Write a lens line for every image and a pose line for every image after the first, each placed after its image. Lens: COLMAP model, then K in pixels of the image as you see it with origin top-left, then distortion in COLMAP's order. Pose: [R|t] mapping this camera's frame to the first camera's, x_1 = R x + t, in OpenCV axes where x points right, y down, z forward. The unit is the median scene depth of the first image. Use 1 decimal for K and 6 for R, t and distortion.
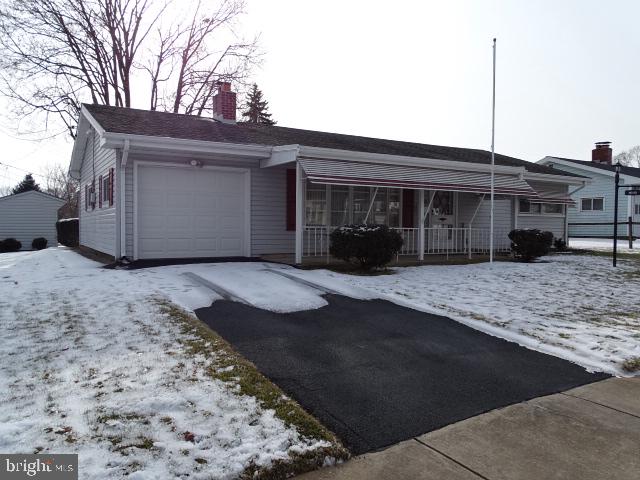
lens RADIAL K [[497.2, 0, 322.4], [0, 497.2, 236.3], [0, 0, 1]] dist [0.041346, -0.002652]
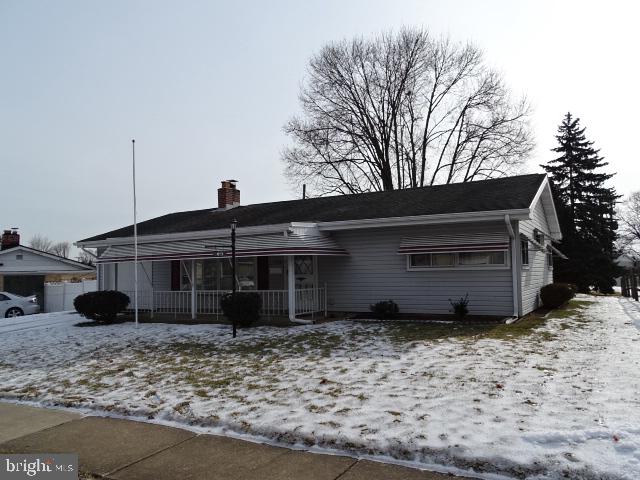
lens RADIAL K [[497.2, 0, 313.3], [0, 497.2, 260.1], [0, 0, 1]] dist [0.041346, -0.002652]
pose [[0.534001, -0.053236, -0.843806, 1.411797], [0.010620, 0.998359, -0.056266, -0.021918], [0.845417, 0.021085, 0.533690, 0.653471]]
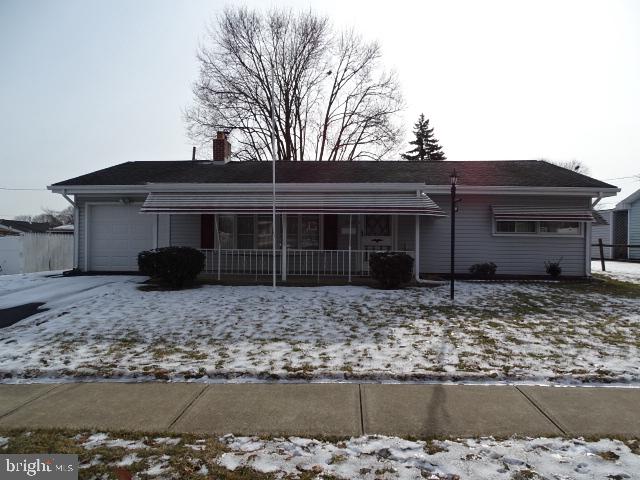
lens RADIAL K [[454.2, 0, 316.4], [0, 454.2, 244.7], [0, 0, 1]] dist [0.000678, 0.005185]
pose [[0.832587, -0.001335, -0.553893, 0.855949], [-0.011666, 0.999733, -0.019946, -0.010150], [0.553772, 0.023068, 0.832349, 0.274943]]
